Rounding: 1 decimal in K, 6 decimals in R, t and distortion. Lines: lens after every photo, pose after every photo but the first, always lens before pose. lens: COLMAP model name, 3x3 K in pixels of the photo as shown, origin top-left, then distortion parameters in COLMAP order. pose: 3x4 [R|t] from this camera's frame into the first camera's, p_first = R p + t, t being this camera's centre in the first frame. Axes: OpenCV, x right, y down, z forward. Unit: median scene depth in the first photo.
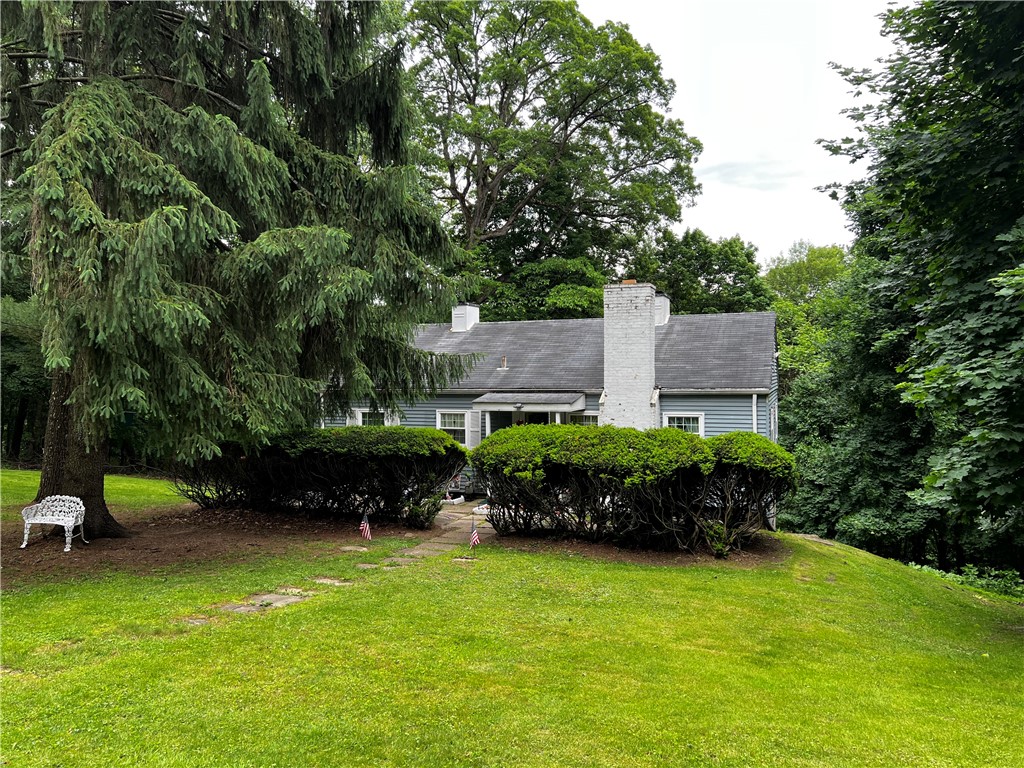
lens RADIAL K [[764.7, 0, 511.7], [0, 764.7, 392.5], [0, 0, 1]] dist [0.067890, -0.078861]
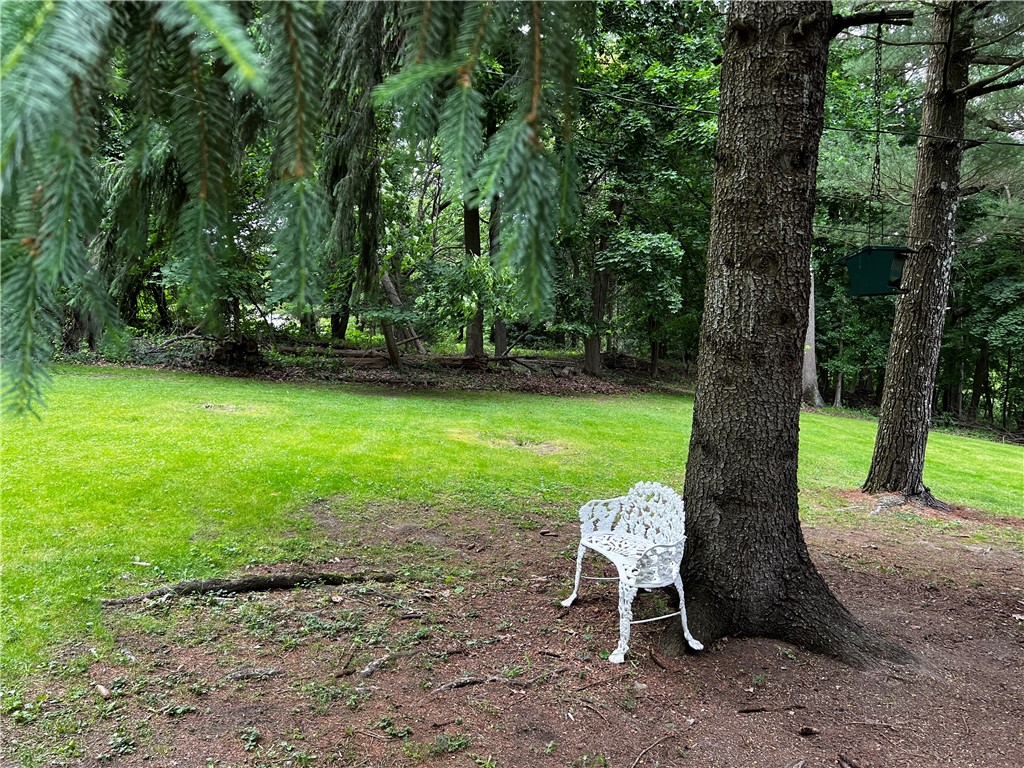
lens RADIAL K [[764.7, 0, 507.7], [0, 764.7, 376.6], [0, 0, 1]] dist [0.067890, -0.078861]
pose [[0.360055, 0.037756, -0.932167, -0.294413], [-0.026991, 0.999184, 0.030046, 0.078084], [0.932540, 0.014342, 0.360781, 0.833257]]
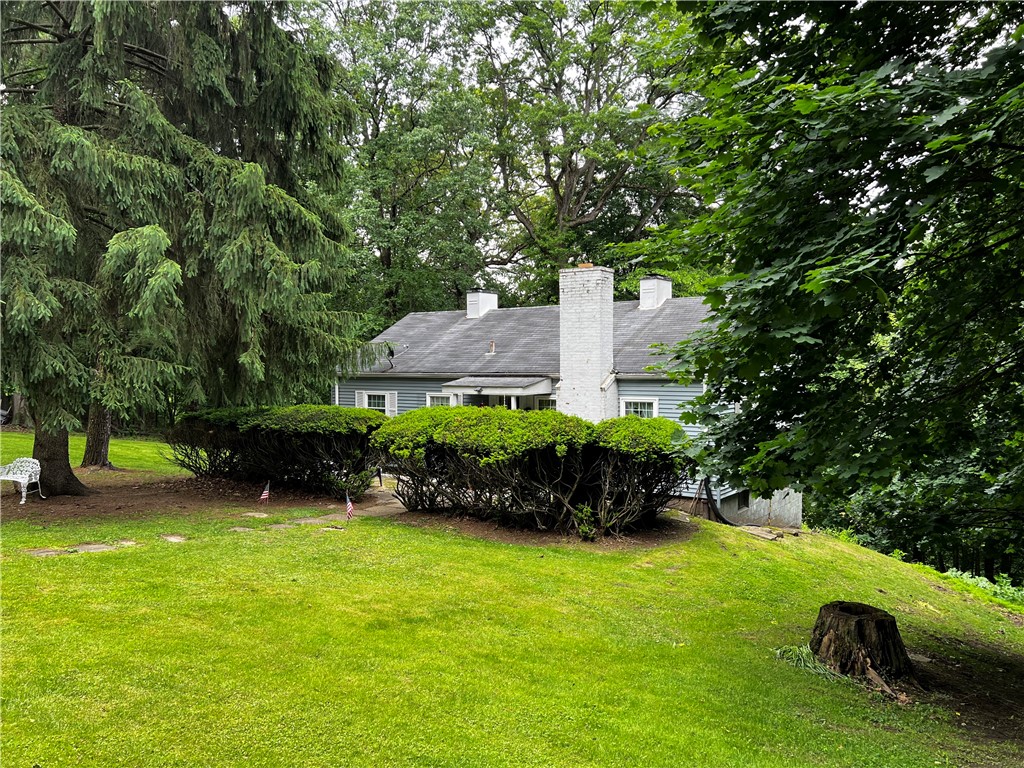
lens RADIAL K [[764.7, 0, 511.6], [0, 764.7, 394.8], [0, 0, 1]] dist [0.067890, -0.078861]
pose [[0.970945, 0.010719, -0.239062, 0.446650], [-0.006317, 0.999796, 0.019174, 0.007363], [0.239219, -0.017106, 0.970815, 0.014449]]
